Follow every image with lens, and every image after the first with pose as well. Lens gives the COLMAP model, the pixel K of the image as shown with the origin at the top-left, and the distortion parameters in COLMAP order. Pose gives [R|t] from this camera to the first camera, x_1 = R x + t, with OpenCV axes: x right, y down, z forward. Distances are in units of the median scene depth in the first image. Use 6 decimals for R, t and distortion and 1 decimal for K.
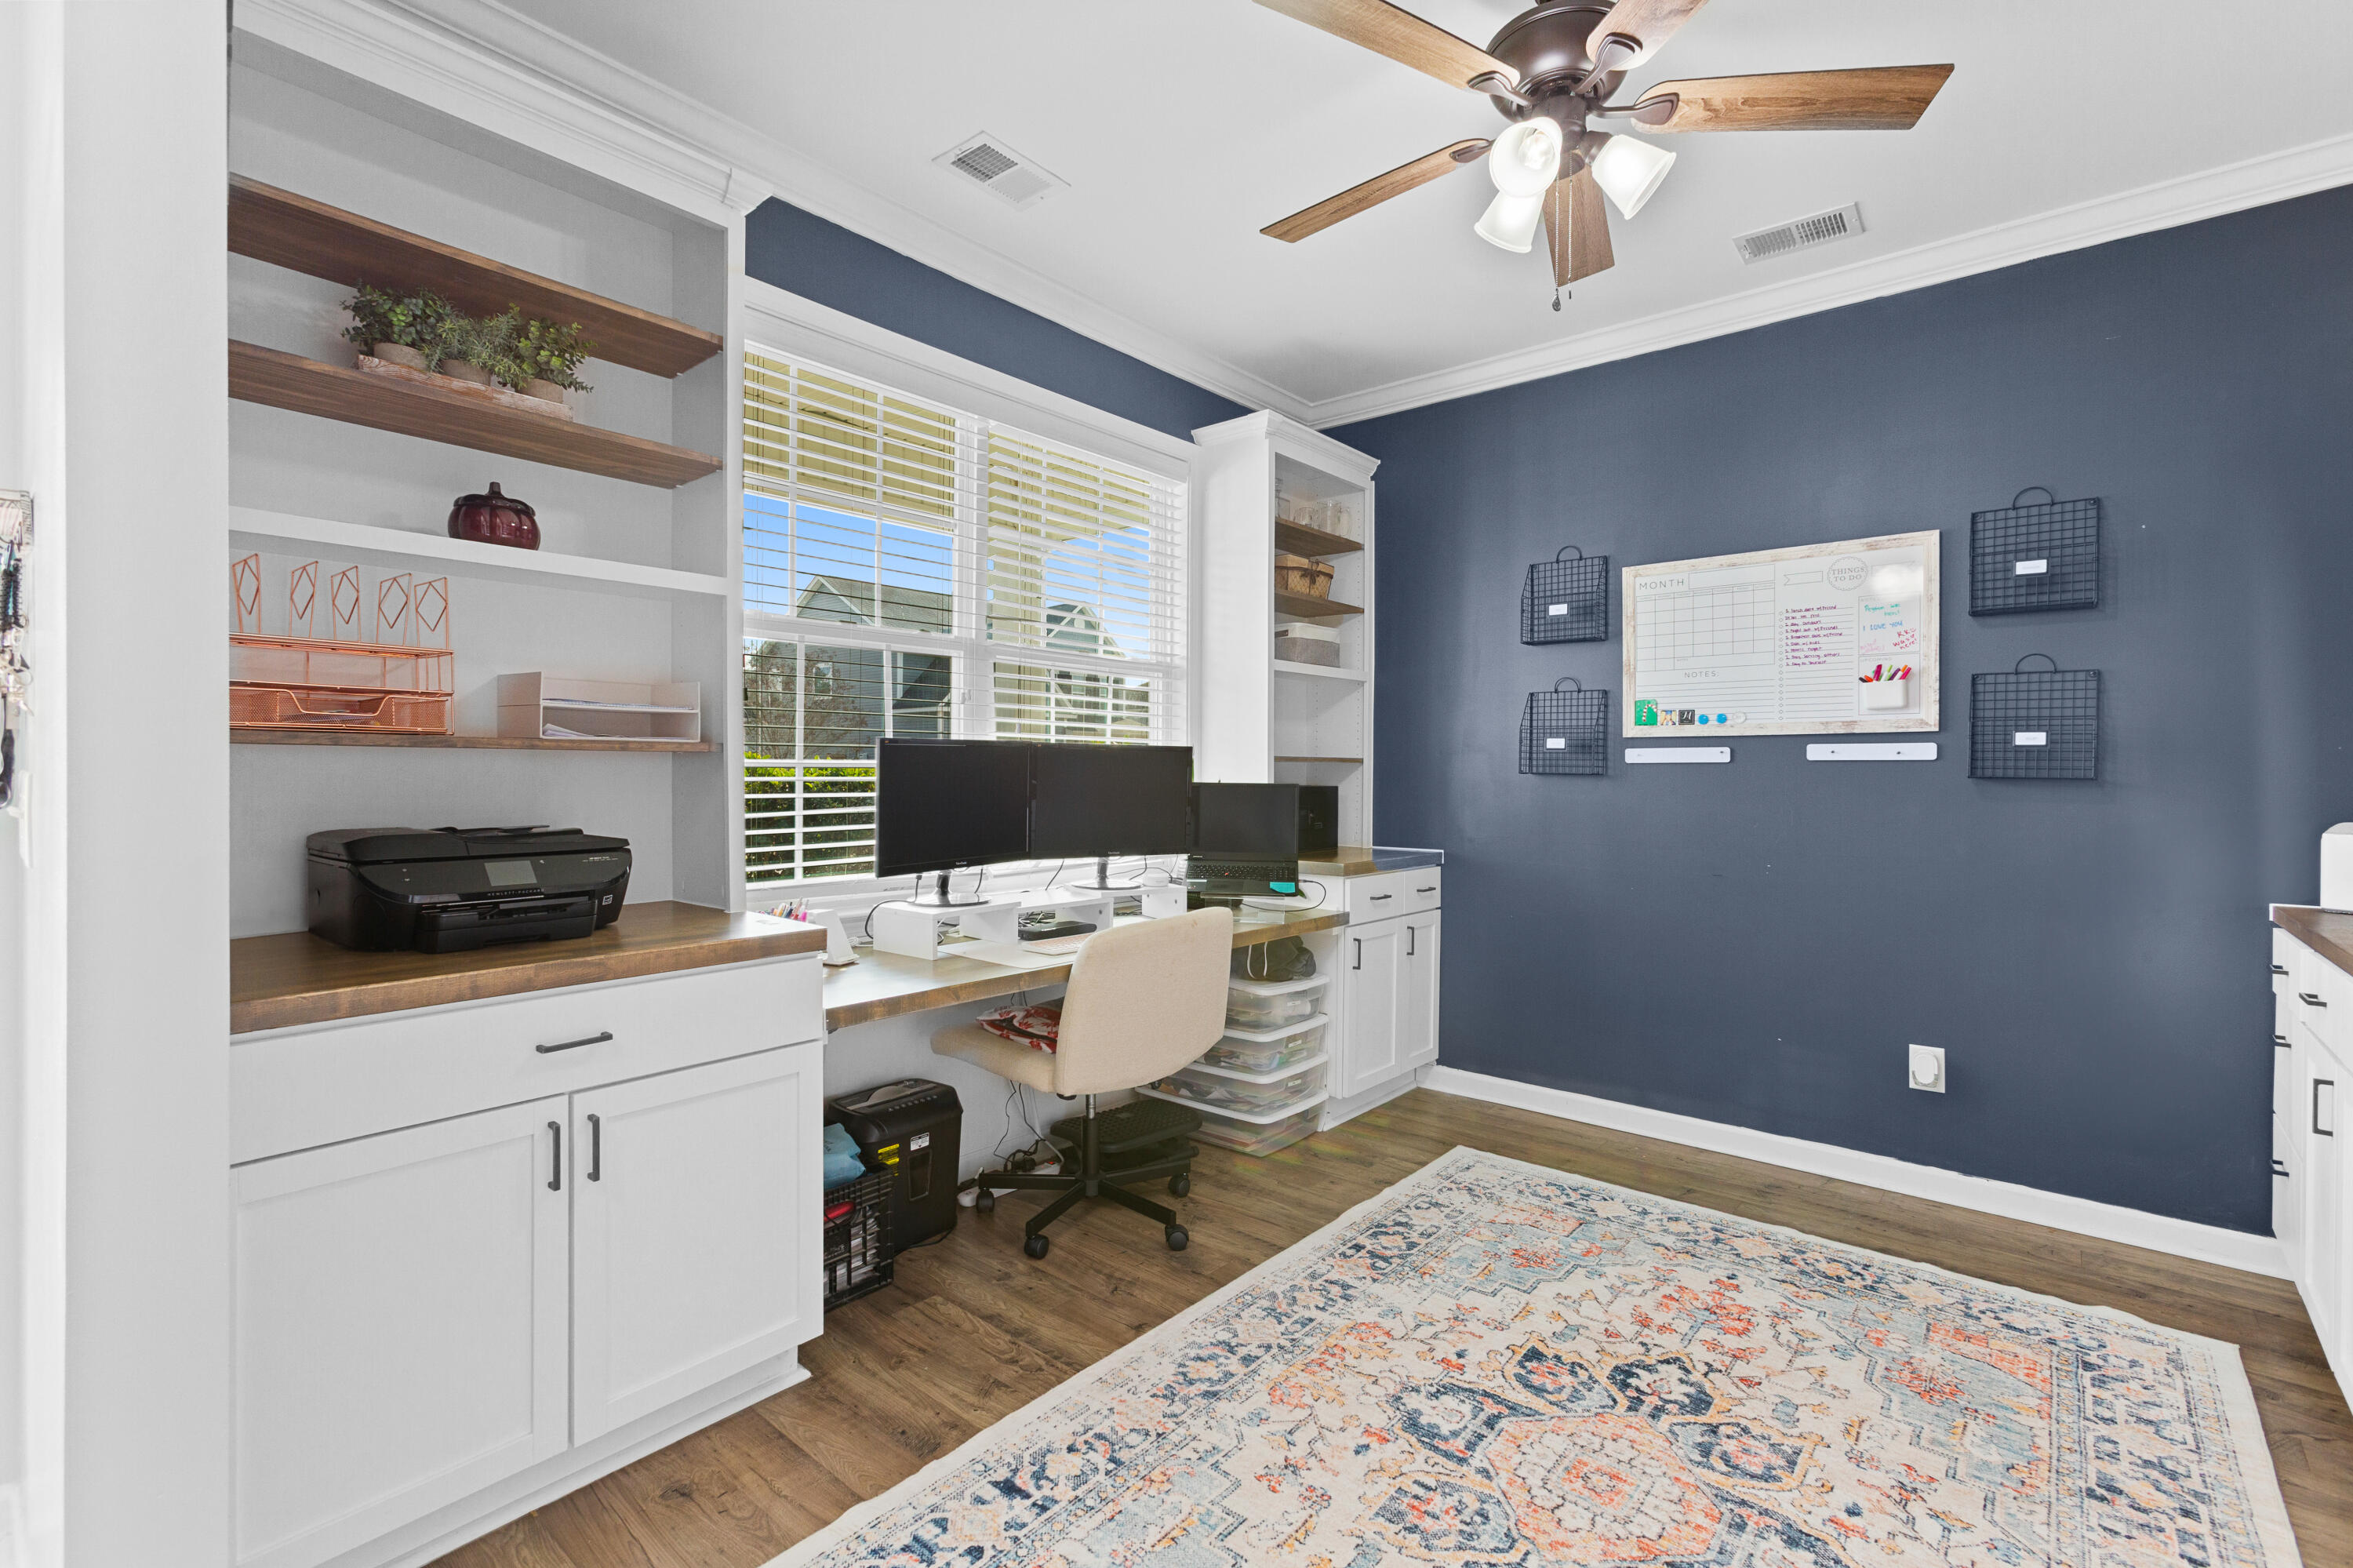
lens RADIAL K [[1040.4, 0, 1169.1], [0, 1040.4, 770.9], [0, 0, 1]] dist [-0.020921, 0.013312]
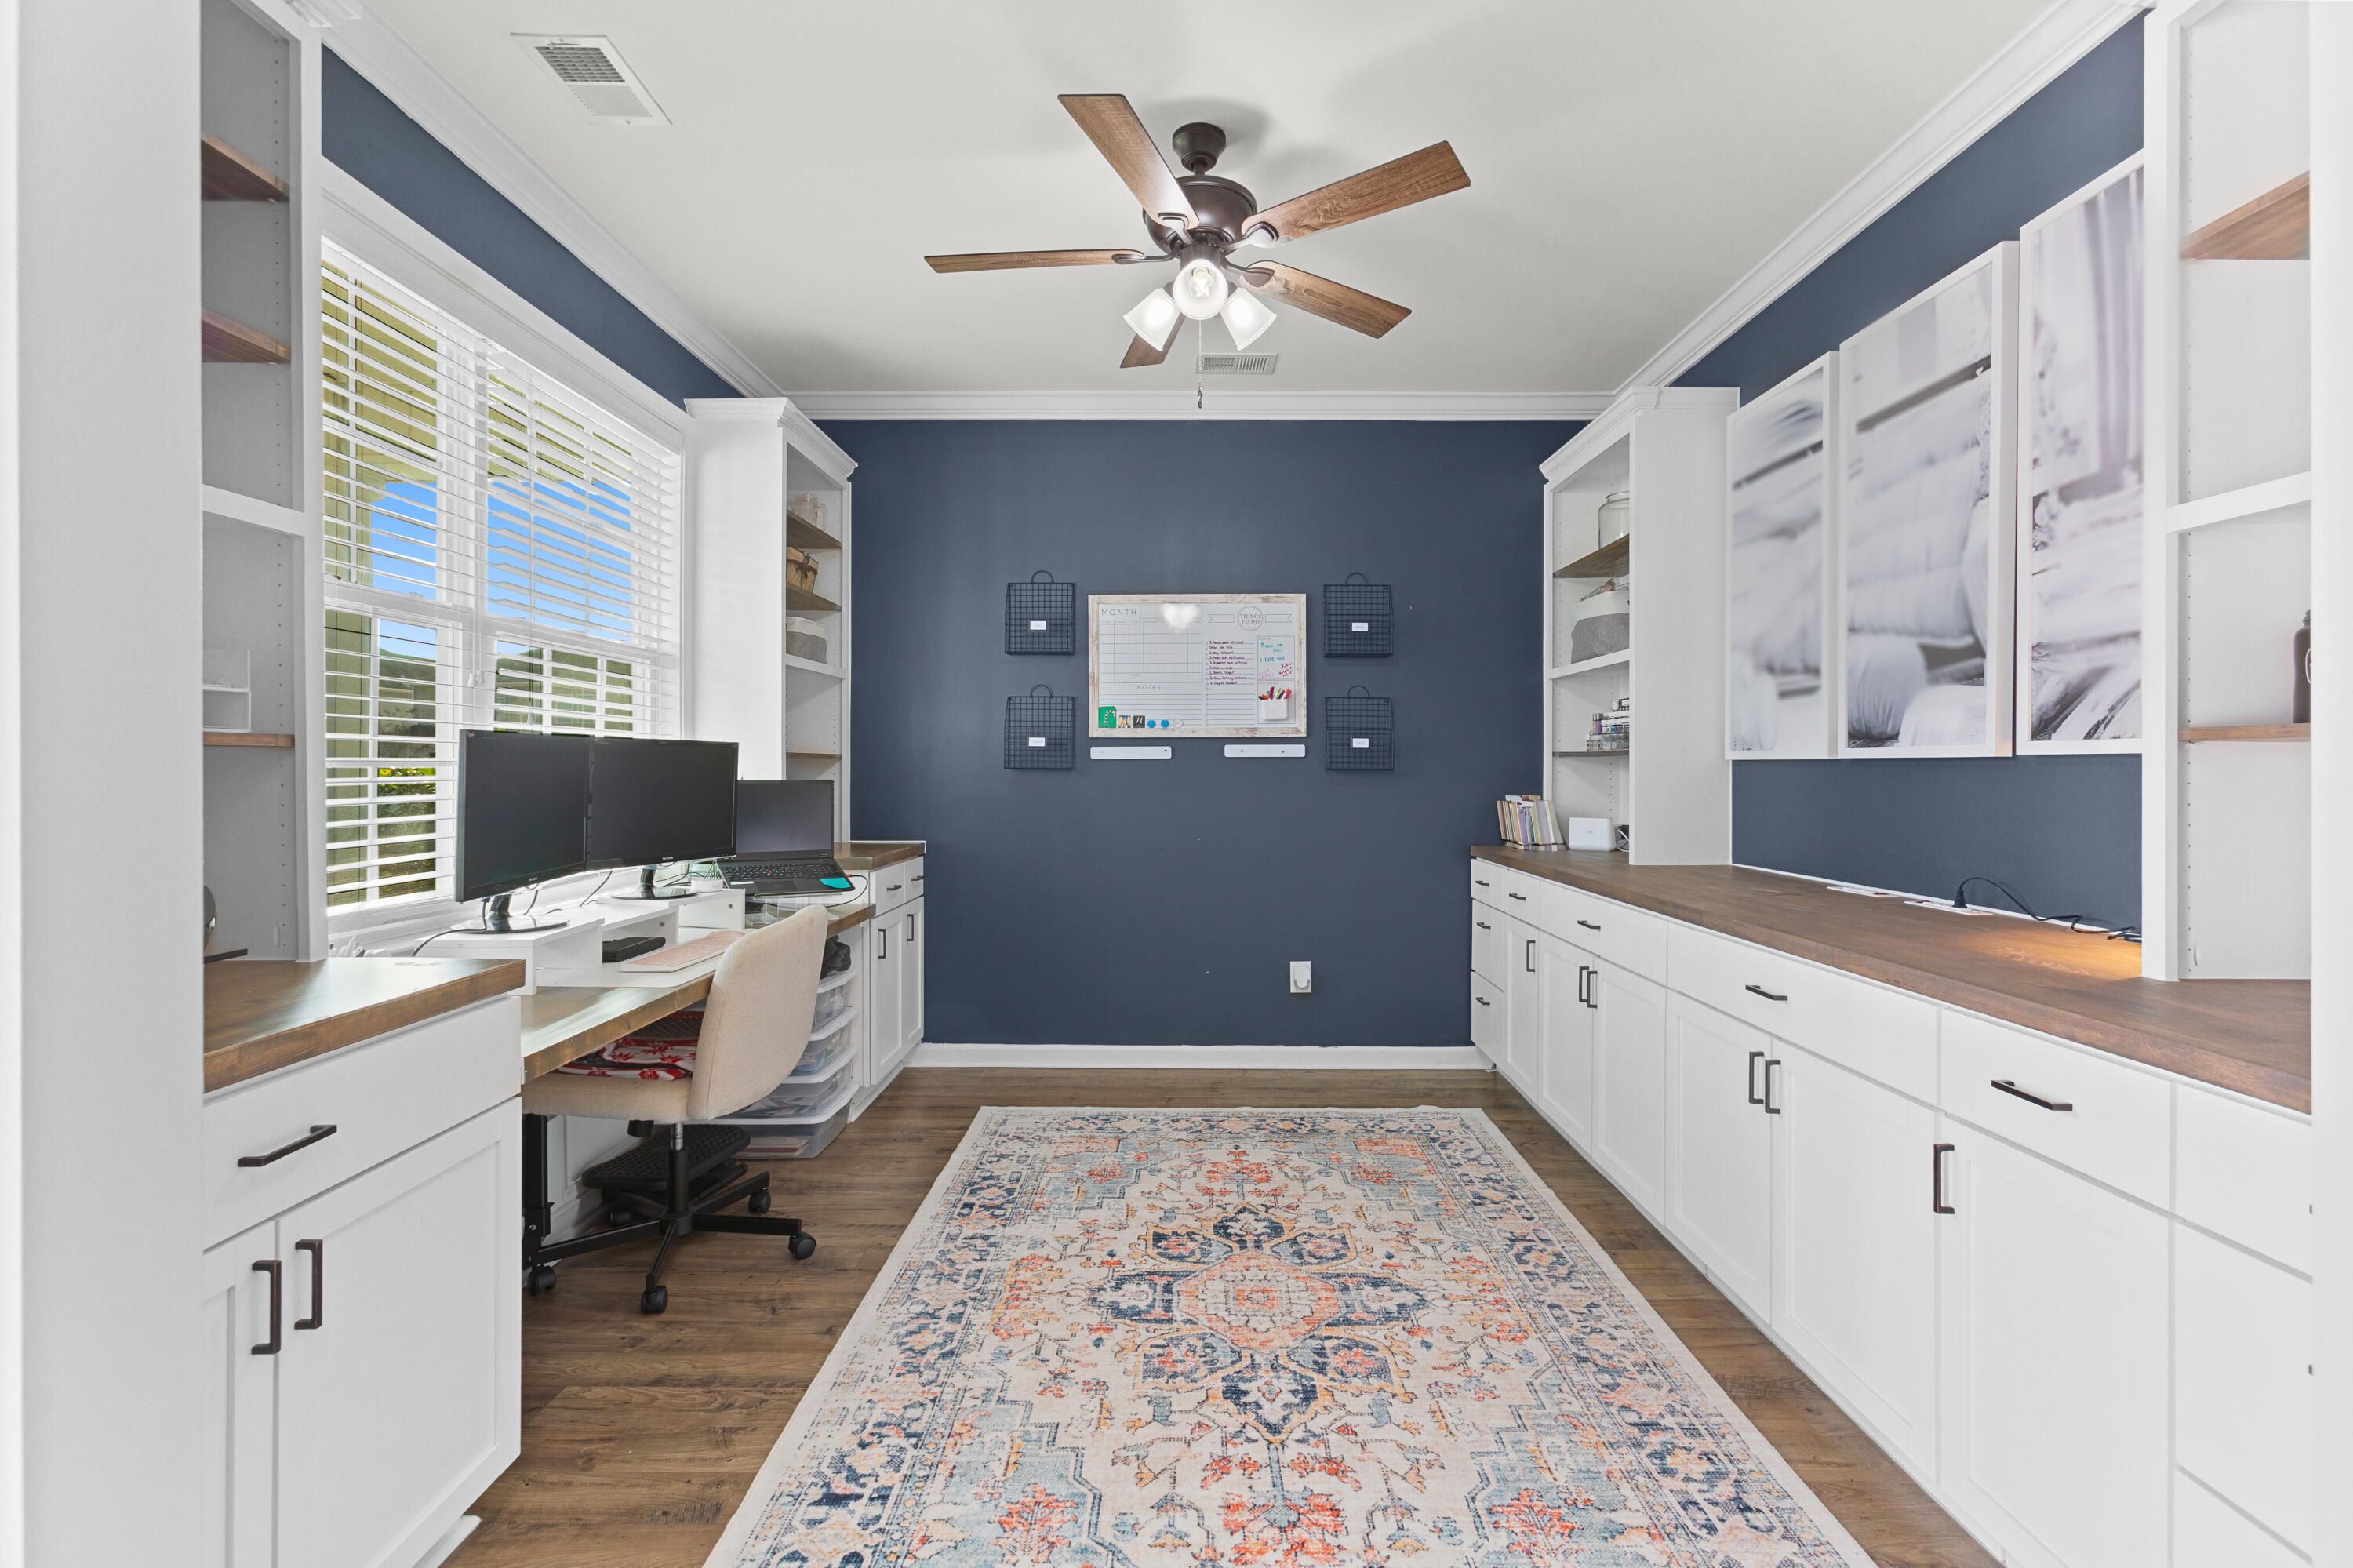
lens RADIAL K [[1044.1, 0, 1182.5], [0, 1044.1, 759.7], [0, 0, 1]] dist [-0.020960, 0.015582]
pose [[0.765538, -0.001369, 0.643389, -0.373649], [0.004983, 0.999980, -0.003801, -0.002497], [-0.643371, 0.006116, 0.765530, 0.019731]]
